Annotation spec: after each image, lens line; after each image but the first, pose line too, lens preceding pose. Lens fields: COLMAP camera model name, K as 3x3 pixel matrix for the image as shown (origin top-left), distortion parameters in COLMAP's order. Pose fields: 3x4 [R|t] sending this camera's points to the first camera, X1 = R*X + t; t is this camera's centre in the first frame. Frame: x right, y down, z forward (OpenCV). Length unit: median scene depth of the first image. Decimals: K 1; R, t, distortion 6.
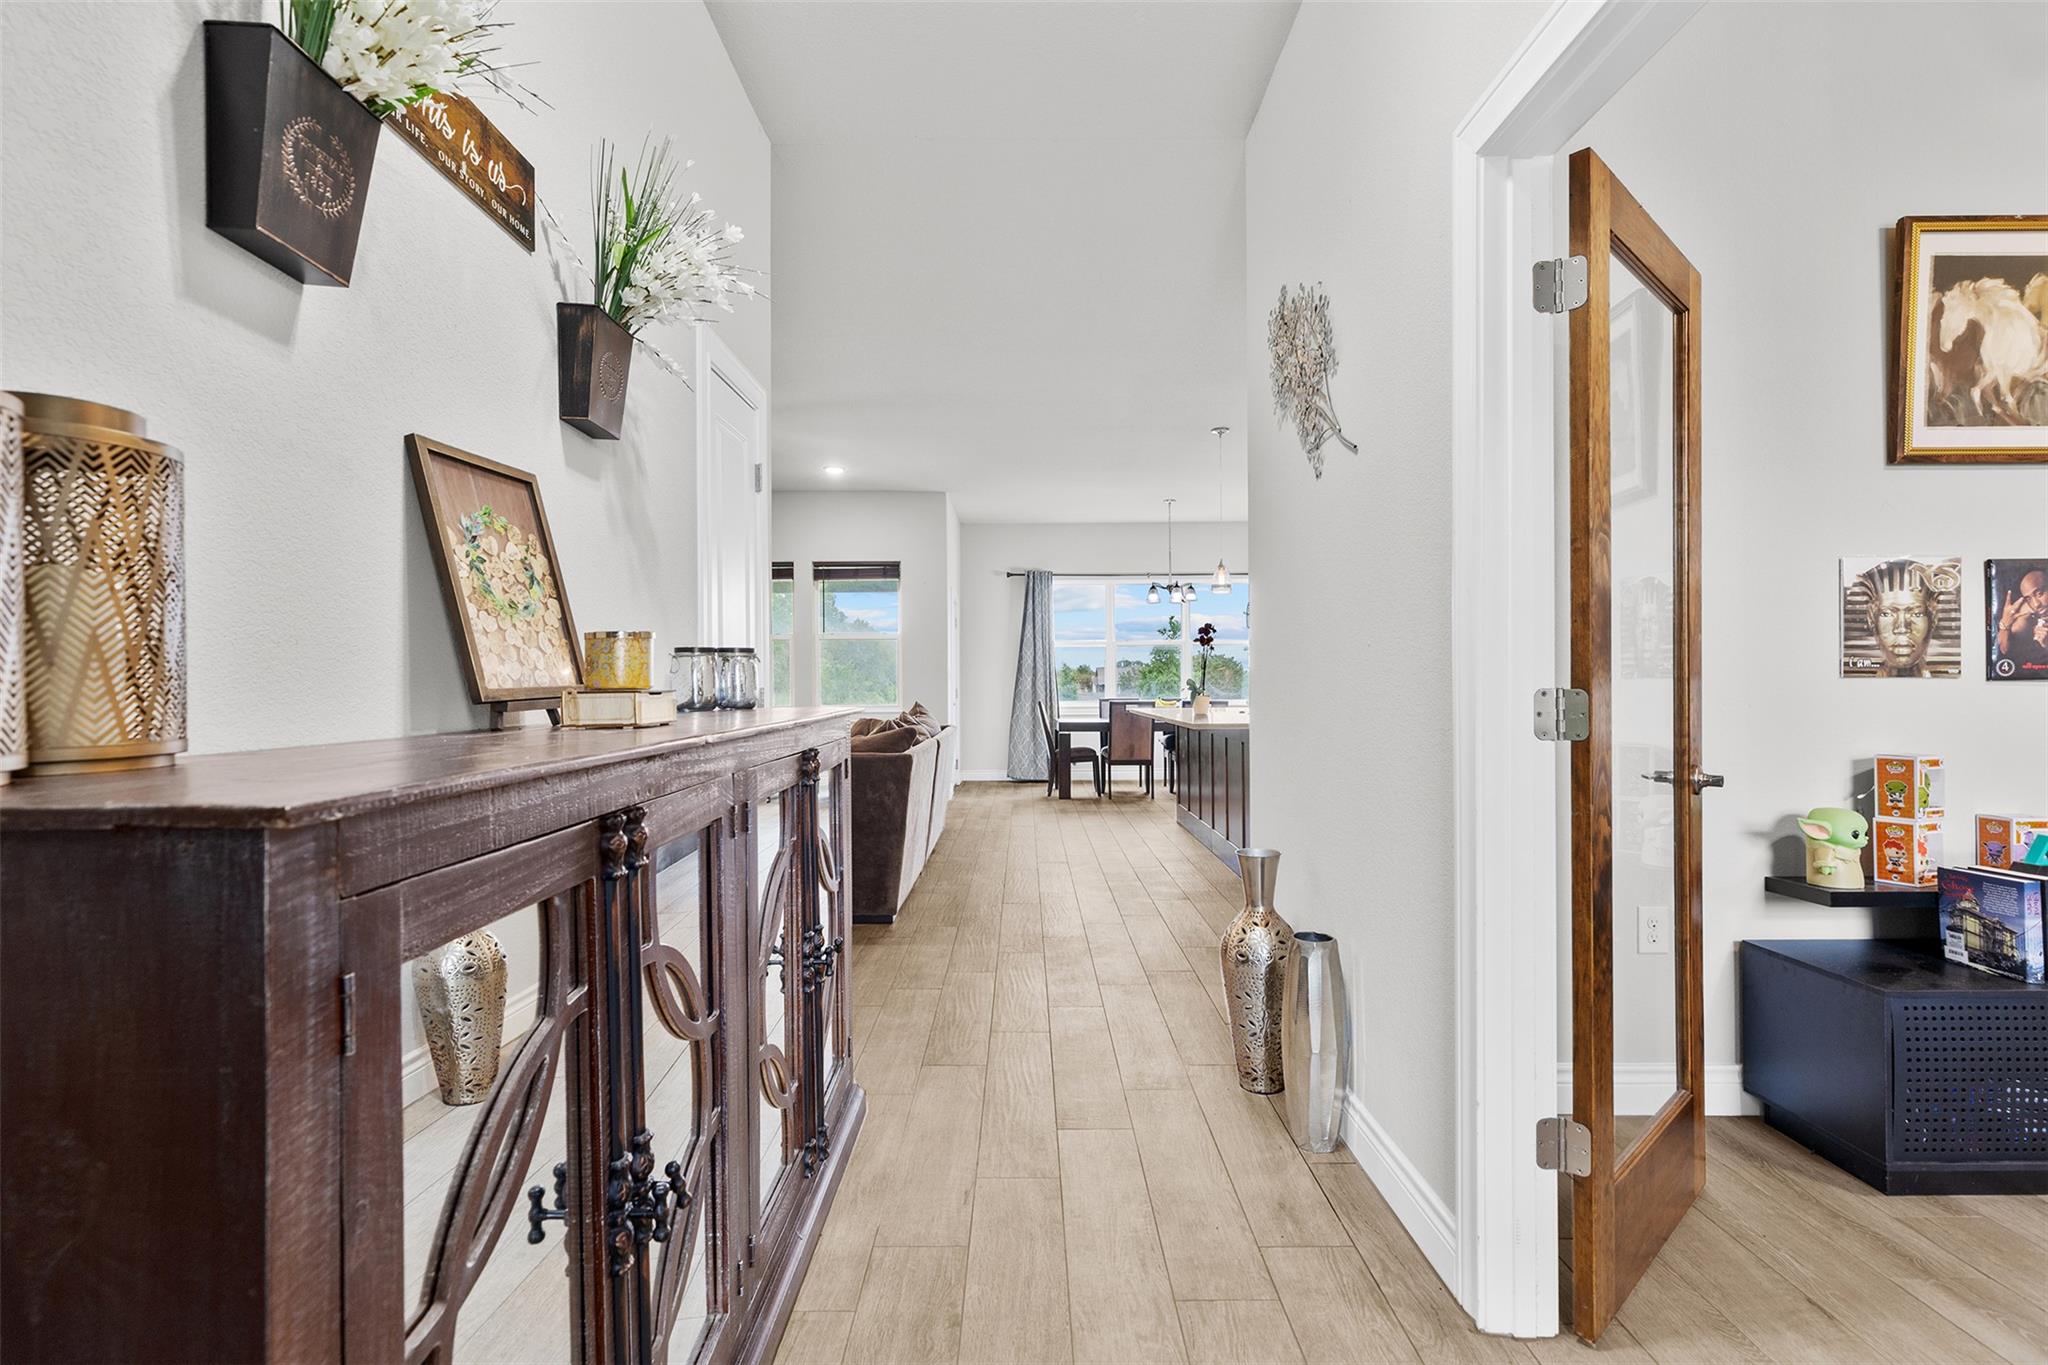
lens RADIAL K [[916.1, 0, 1024.0], [0, 916.1, 682.5], [0, 0, 1]] dist [-0.000138, -0.000020]
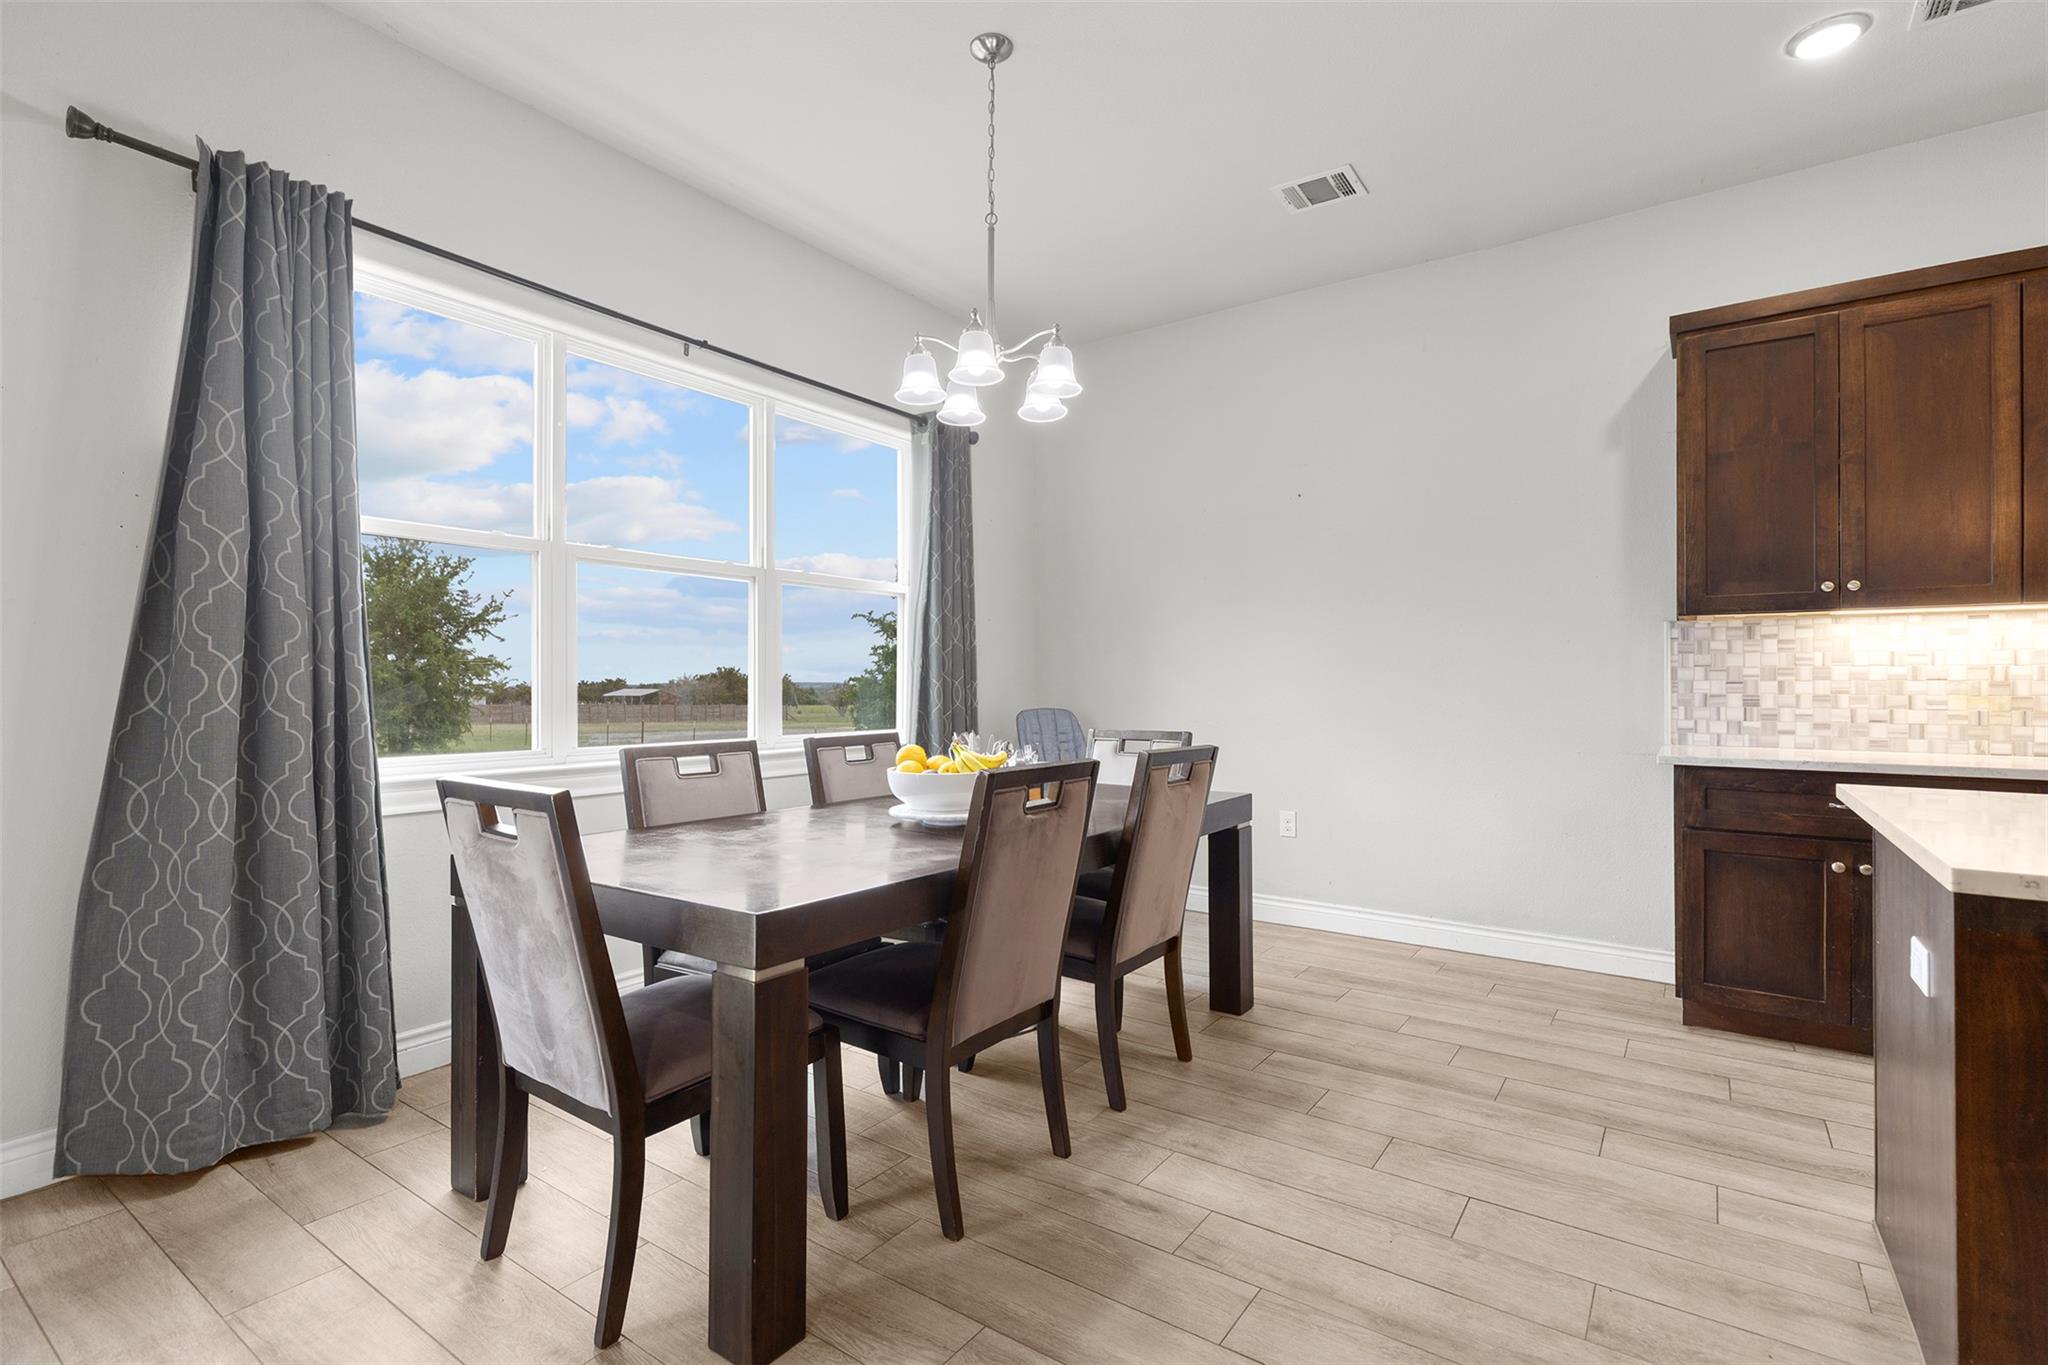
lens RADIAL K [[953.2, 0, 1024.0], [0, 953.2, 682.5], [0, 0, 1]] dist [-0.002378, -0.000347]
pose [[0.578262, 0.010474, 0.815784, -0.067095], [-0.005129, 0.999945, -0.009202, 0.000320], [-0.815835, 0.001137, 0.578284, 0.721036]]
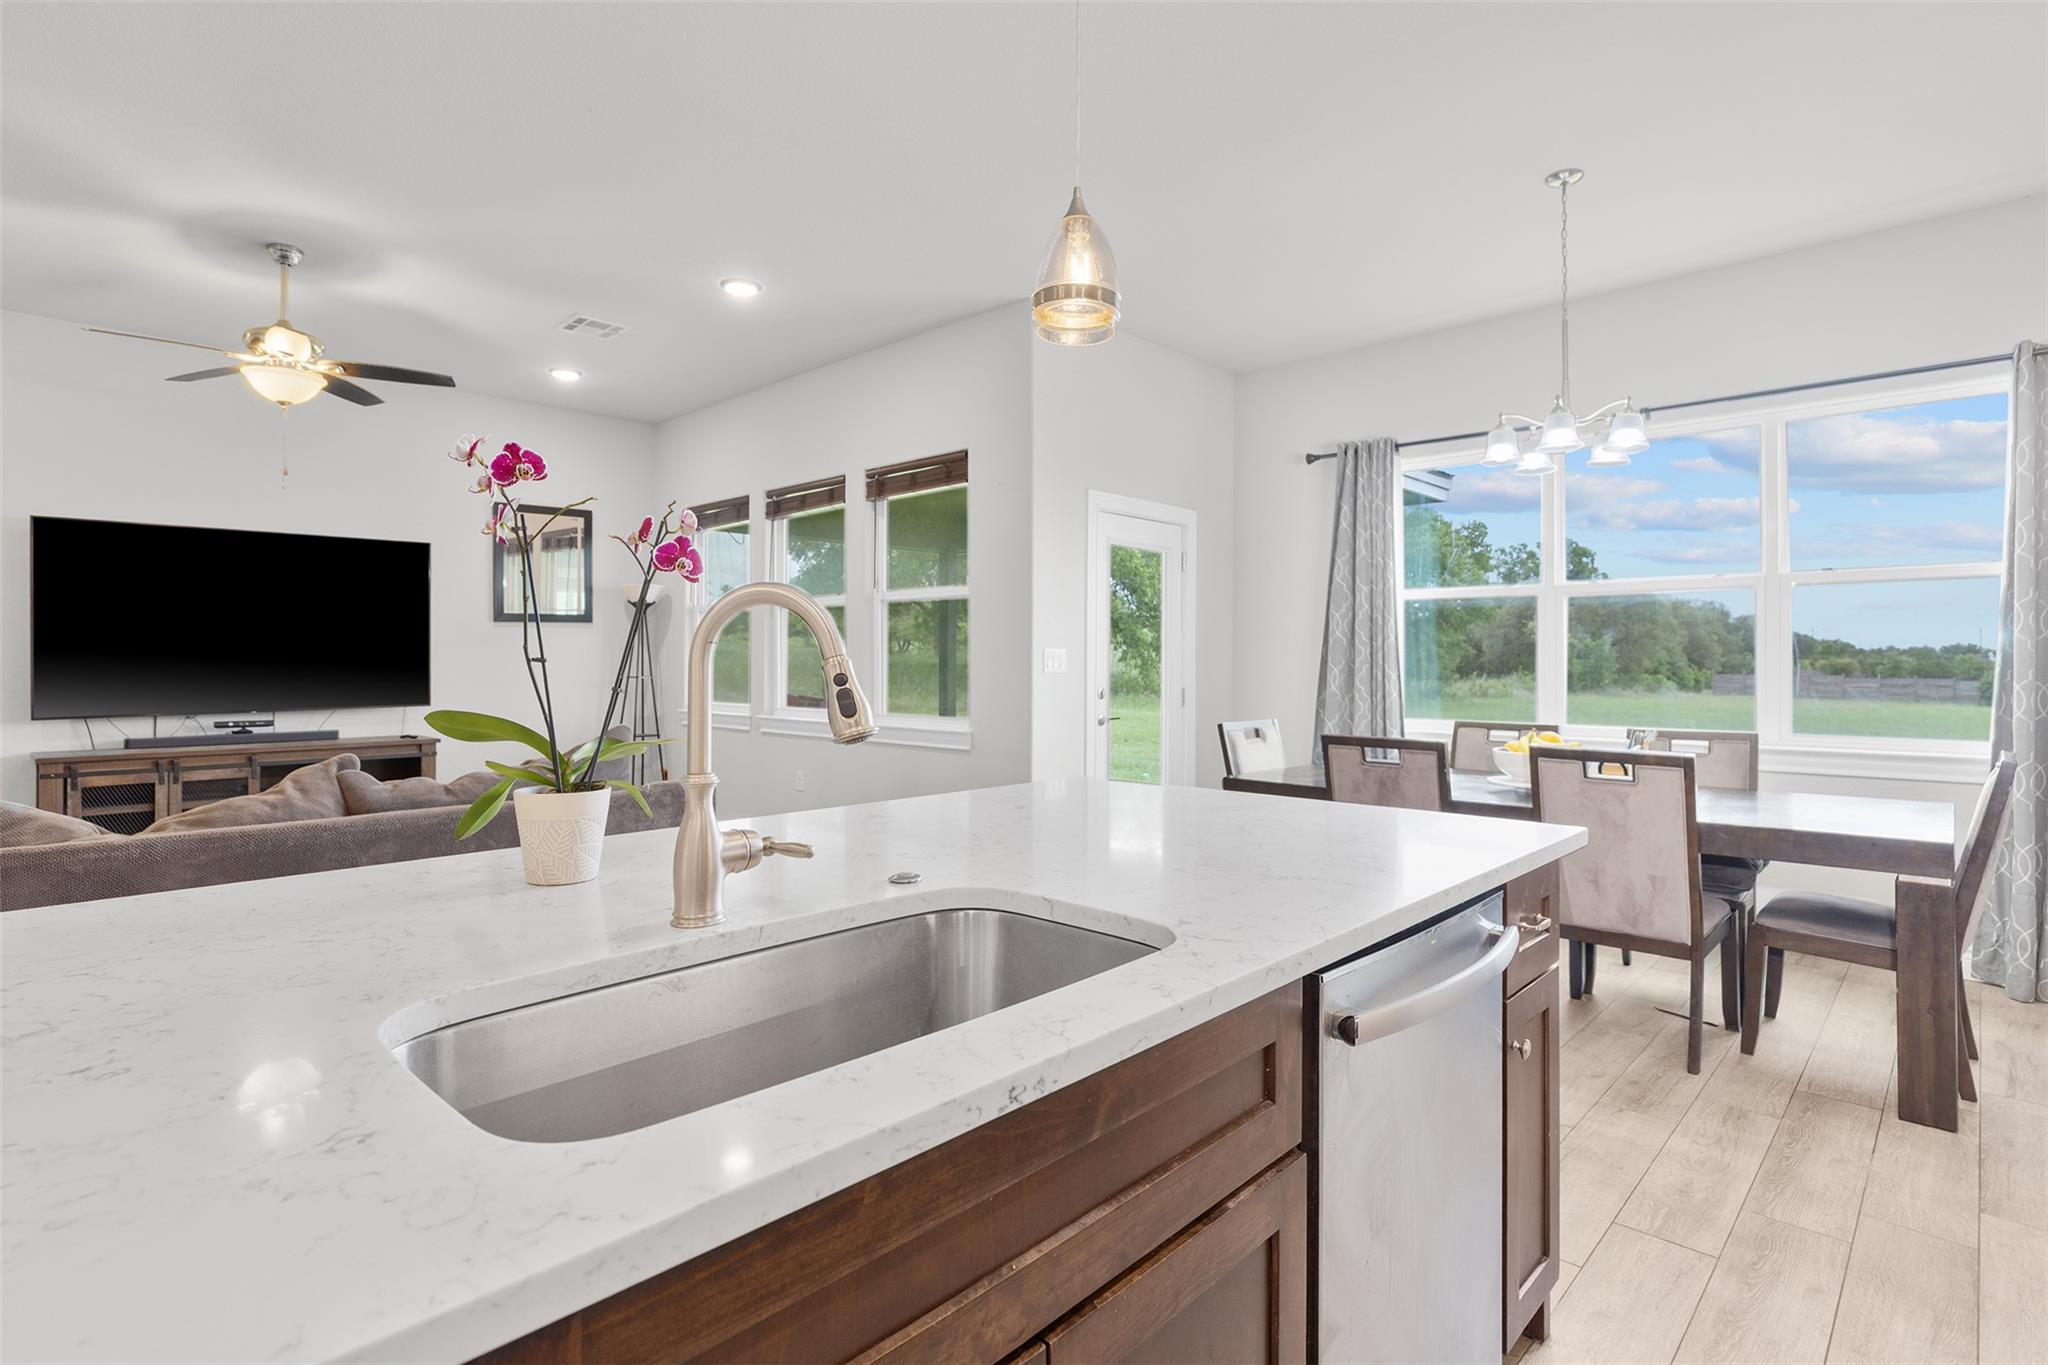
lens RADIAL K [[1036.6, 0, 1020.8], [0, 1036.6, 672.6], [0, 0, 1]] dist [0.000016, 0.000044]
pose [[0.726898, 0.012705, -0.686628, 0.252106], [-0.002513, 0.999871, 0.015841, -0.012105], [0.686740, -0.009789, 0.726837, 0.493190]]
